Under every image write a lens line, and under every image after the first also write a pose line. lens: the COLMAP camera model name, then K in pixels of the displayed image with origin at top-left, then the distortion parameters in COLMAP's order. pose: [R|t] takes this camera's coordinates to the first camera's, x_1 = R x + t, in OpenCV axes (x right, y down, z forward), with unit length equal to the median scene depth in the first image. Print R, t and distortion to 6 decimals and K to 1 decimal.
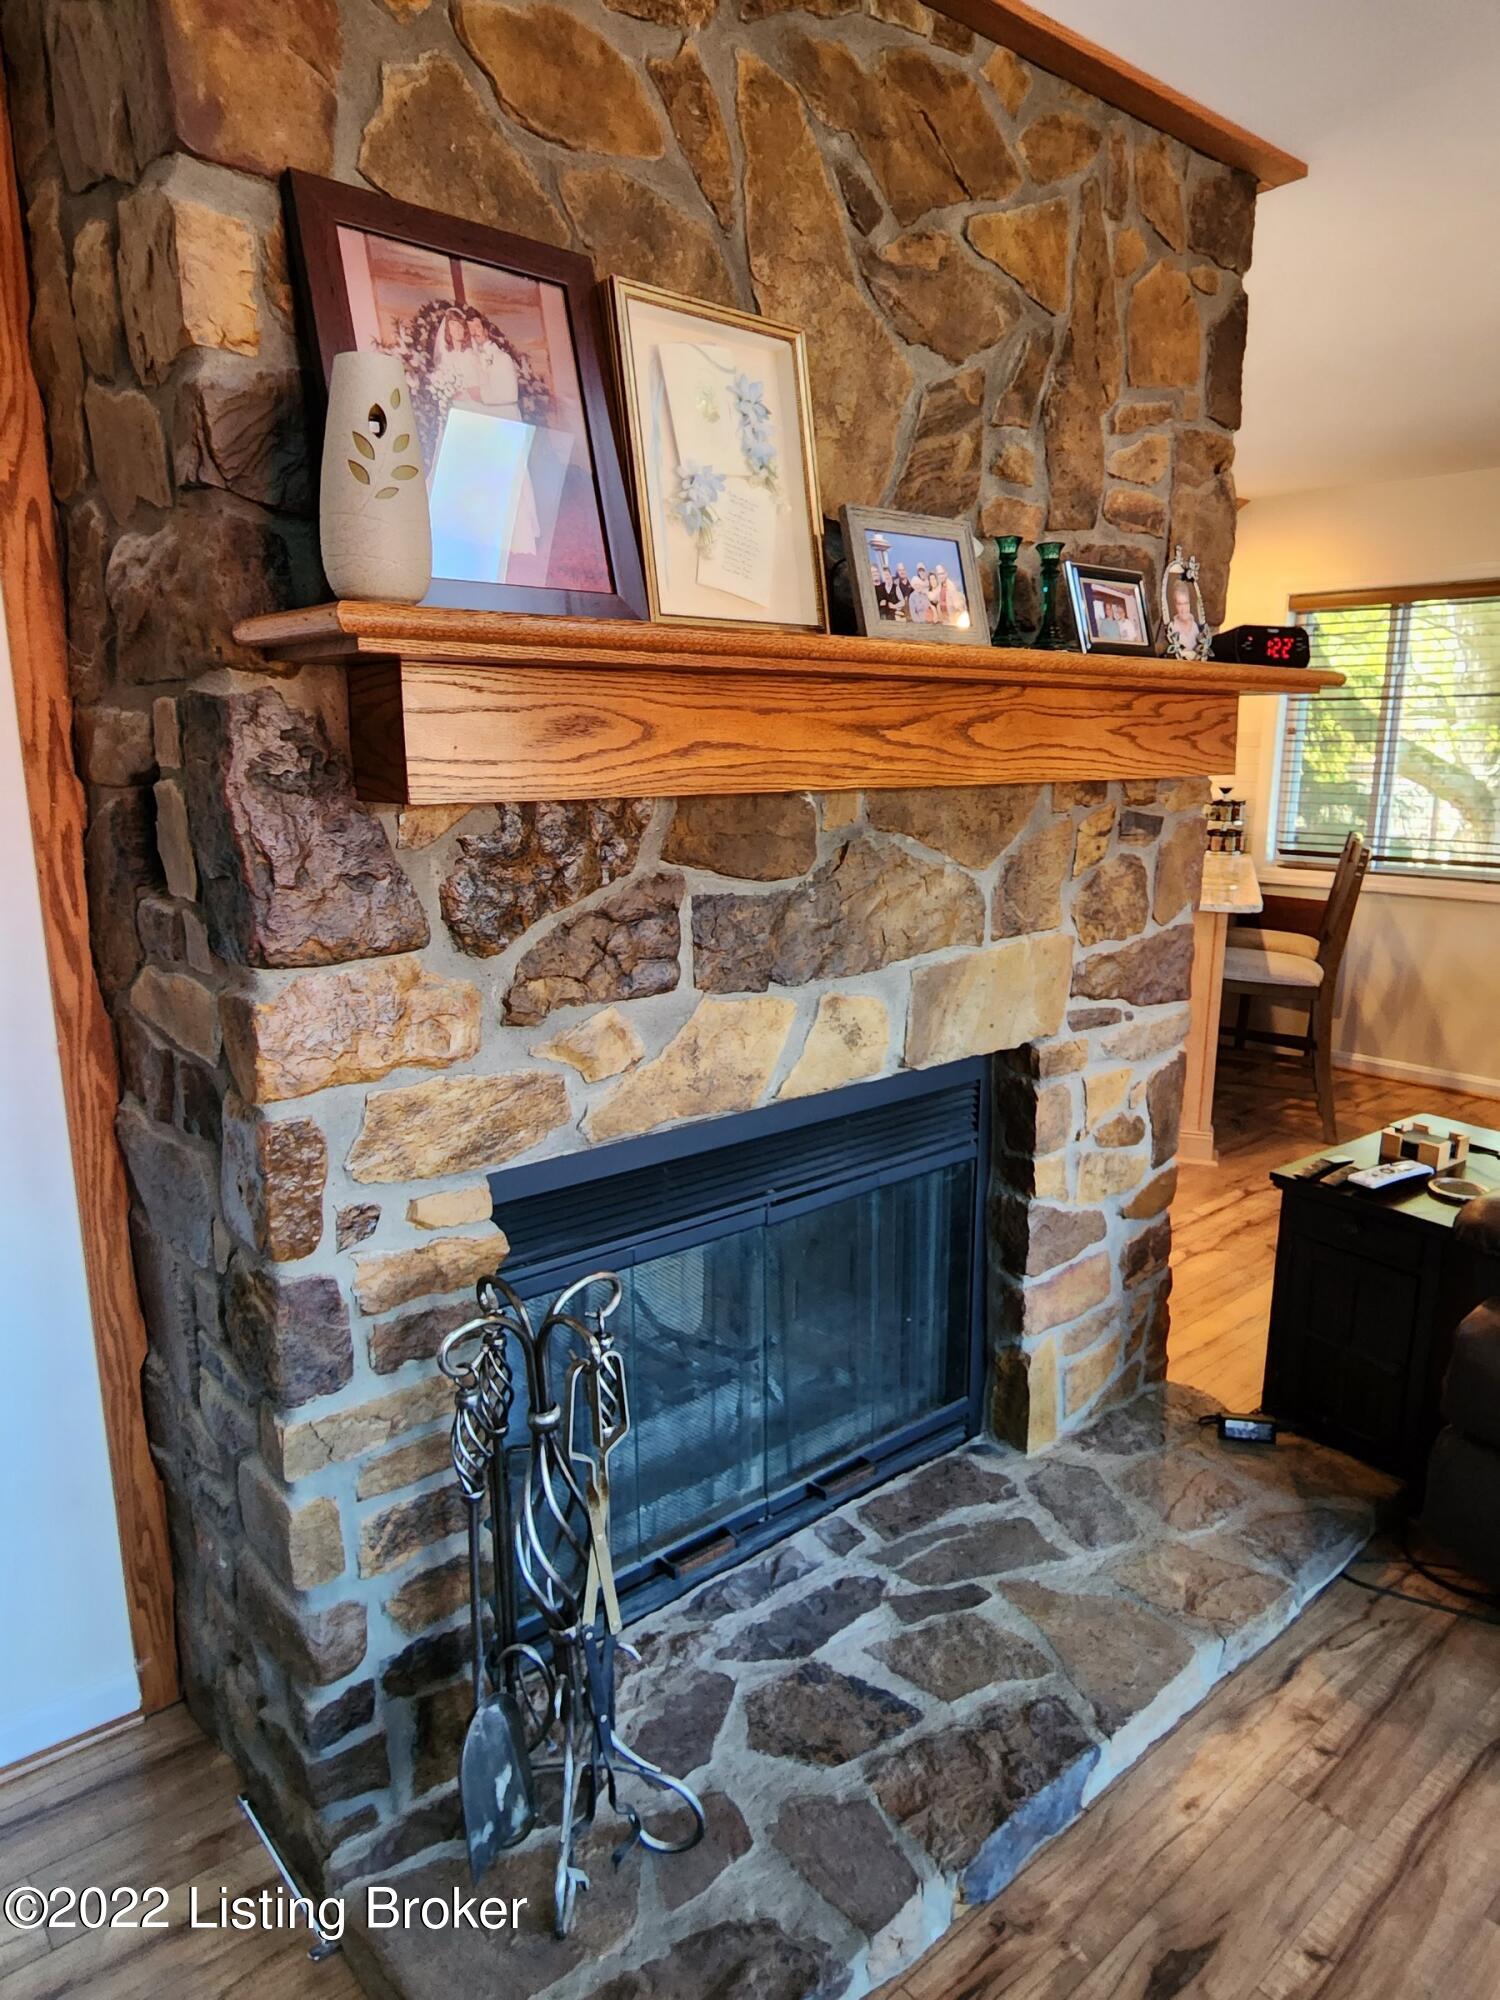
lens RADIAL K [[1265.2, 0, 751.4], [0, 1265.2, 1007.3], [0, 0, 1]] dist [-0.002246, 0.000540]
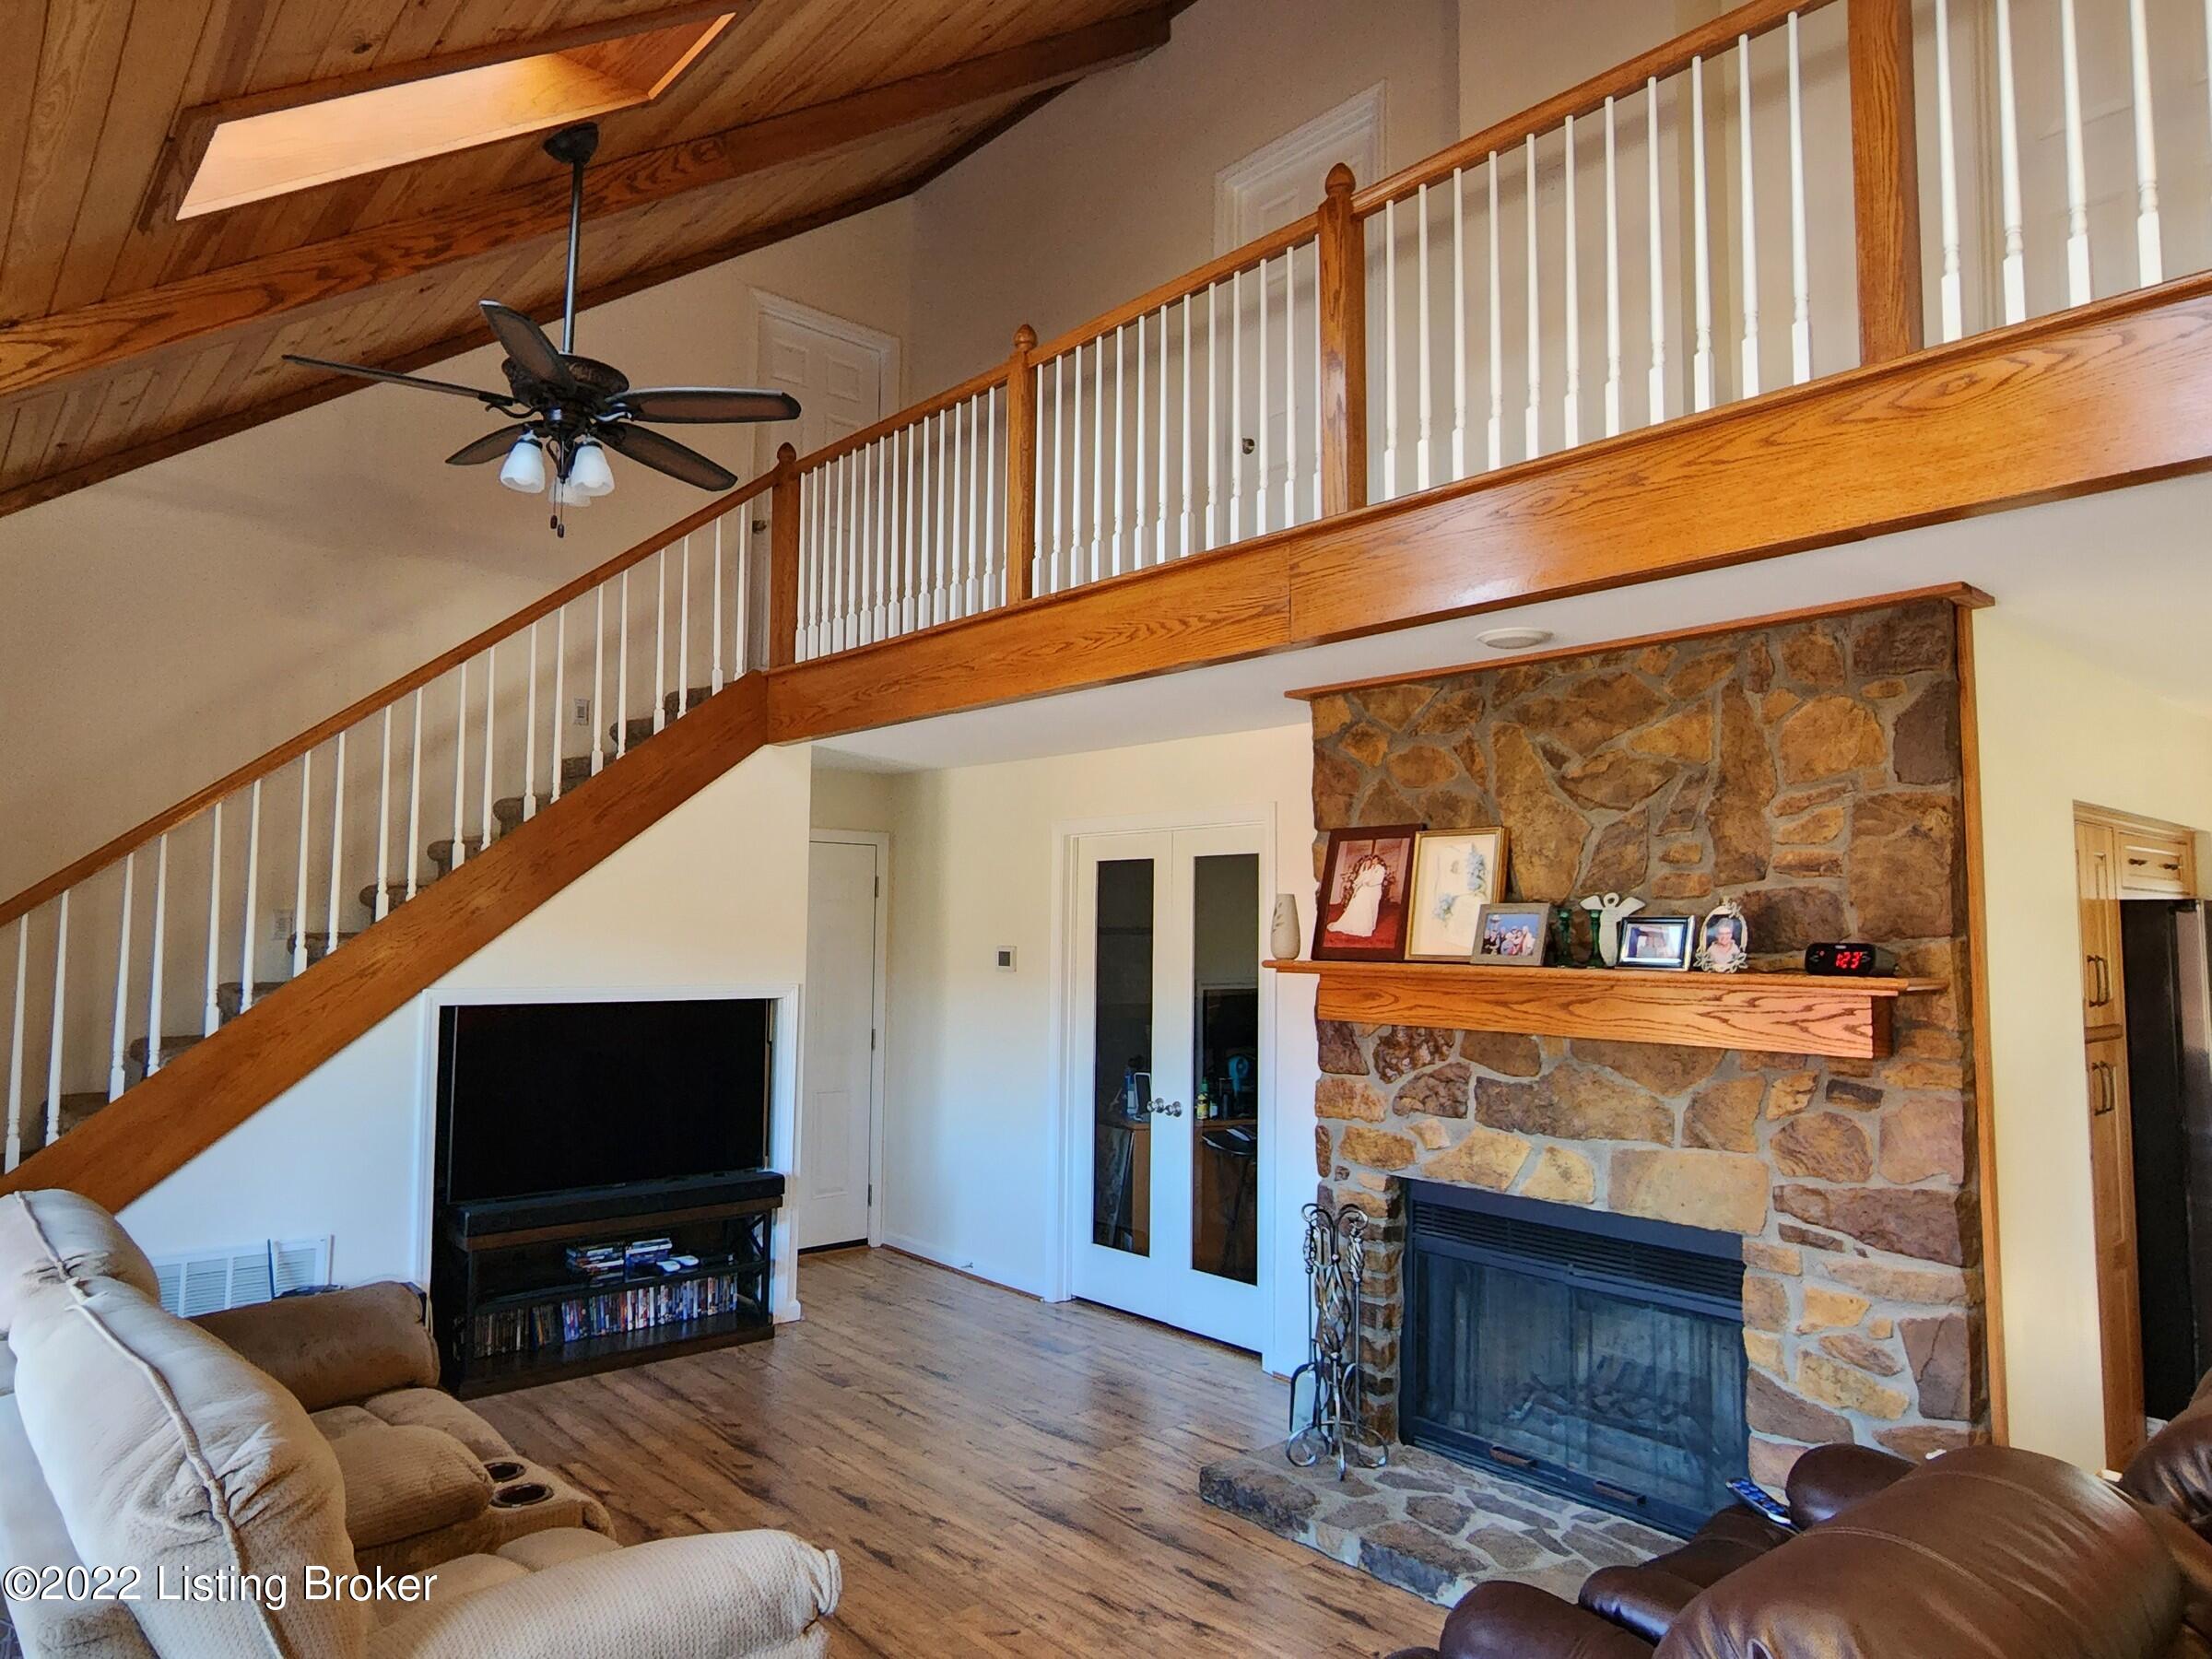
lens RADIAL K [[1399.3, 0, 1106.8], [0, 1399.3, 837.3], [0, 0, 1]] dist [-0.002246, 0.000540]
pose [[0.011421, -0.072956, -0.997270, 2.158986], [-0.226977, 0.971112, -0.073642, -0.151983], [0.973833, 0.227198, -0.005468, 0.288845]]
